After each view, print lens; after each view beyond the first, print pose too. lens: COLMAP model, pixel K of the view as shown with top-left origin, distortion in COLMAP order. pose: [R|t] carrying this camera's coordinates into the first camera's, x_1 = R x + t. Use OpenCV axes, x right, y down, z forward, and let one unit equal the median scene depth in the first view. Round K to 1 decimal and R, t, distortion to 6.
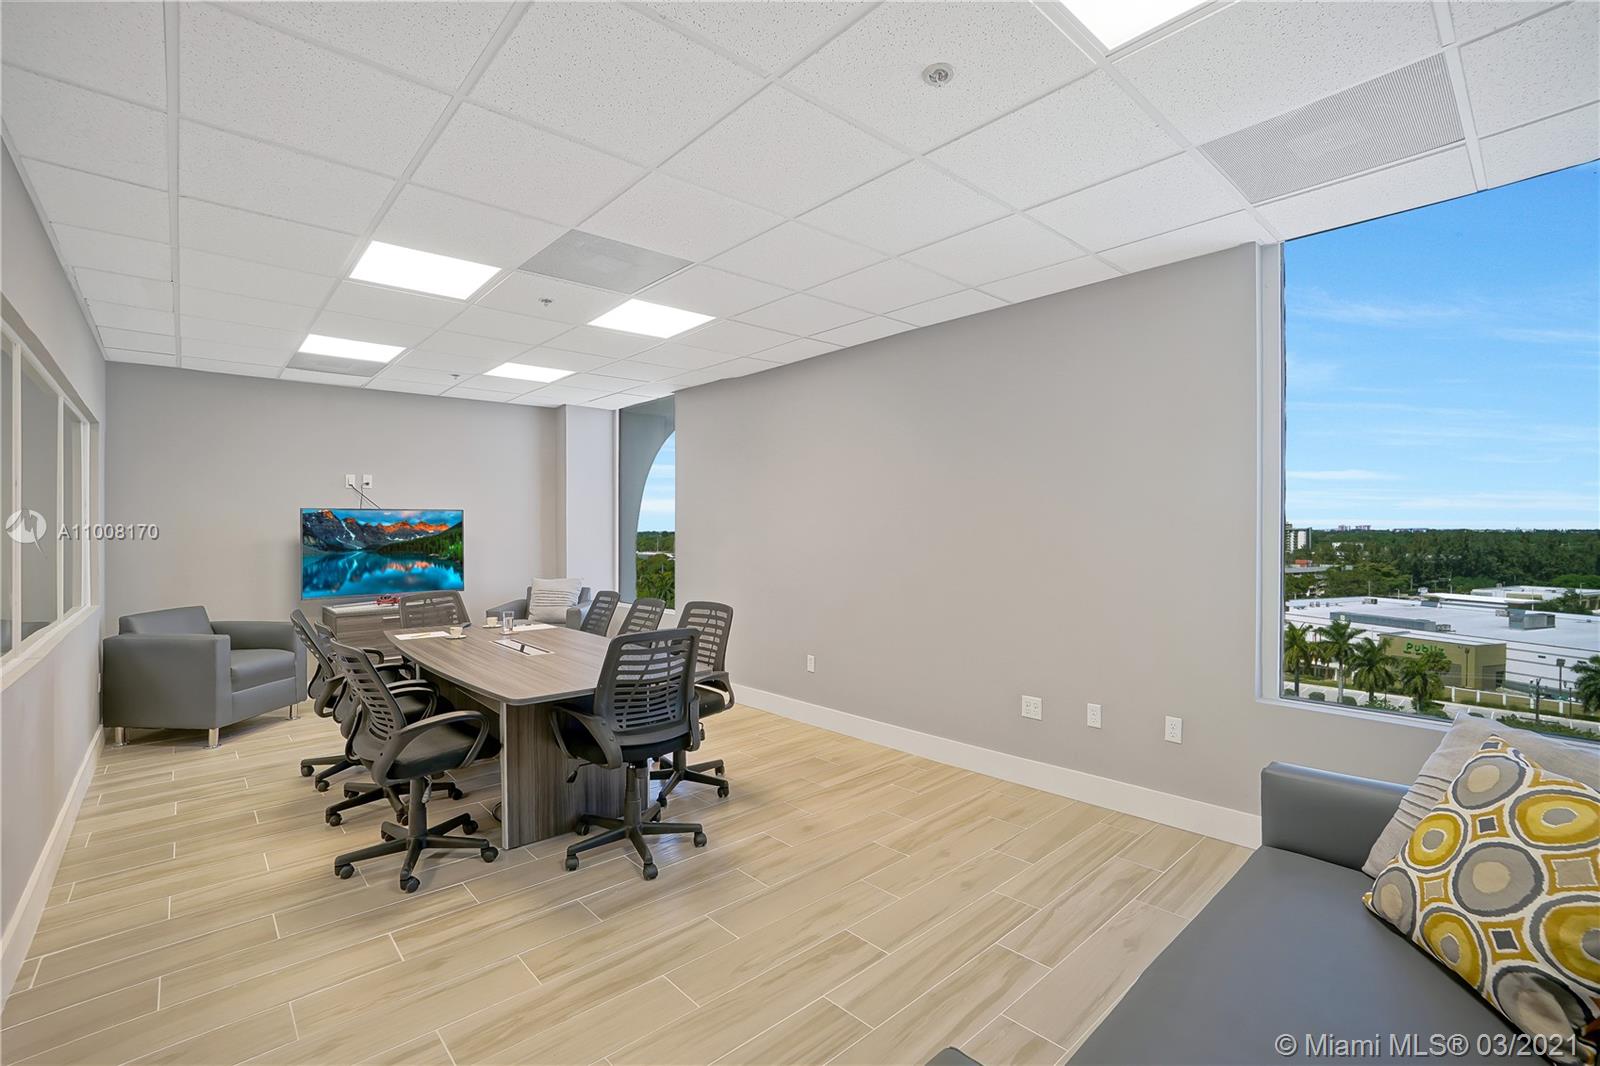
lens RADIAL K [[713.5, 0, 788.9], [0, 713.5, 523.1], [0, 0, 1]] dist [-0.002277, 0.001022]
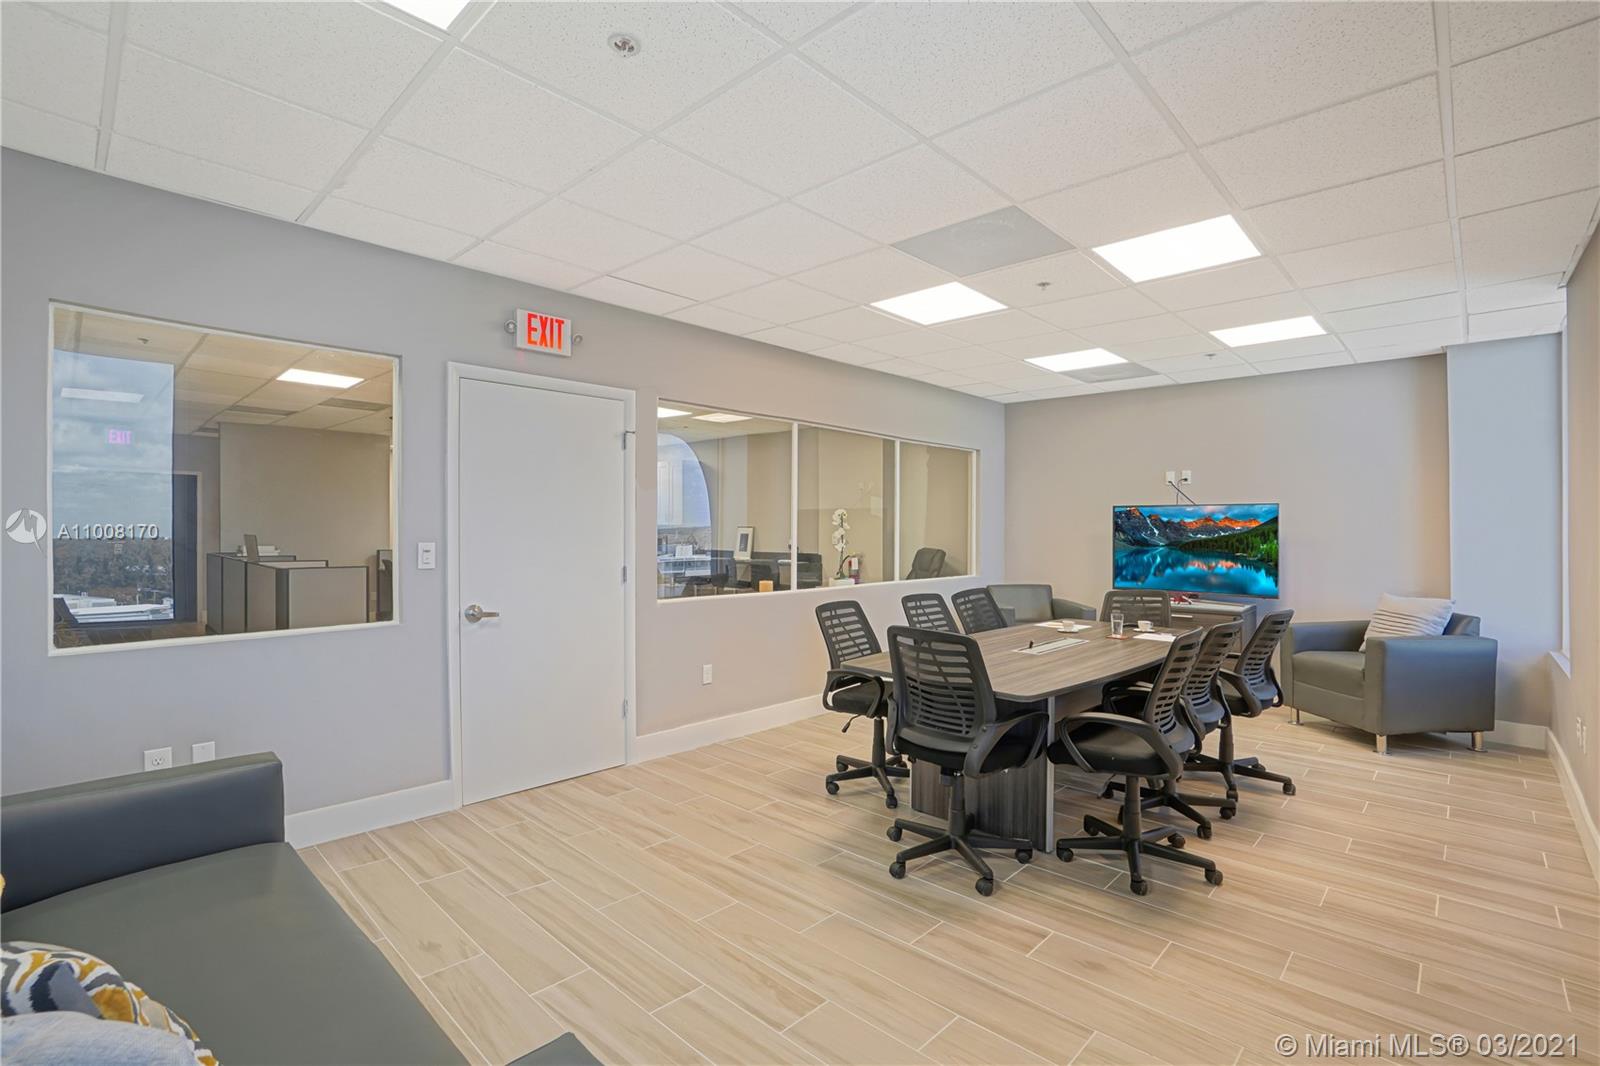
lens RADIAL K [[713.5, 0, 759.6], [0, 713.5, 532.5], [0, 0, 1]] dist [-0.002277, 0.001022]
pose [[0.090960, 0.010224, -0.995802, 0.639107], [0.005090, 0.999929, 0.010732, 0.008653], [0.995842, -0.006044, 0.090902, 0.601759]]
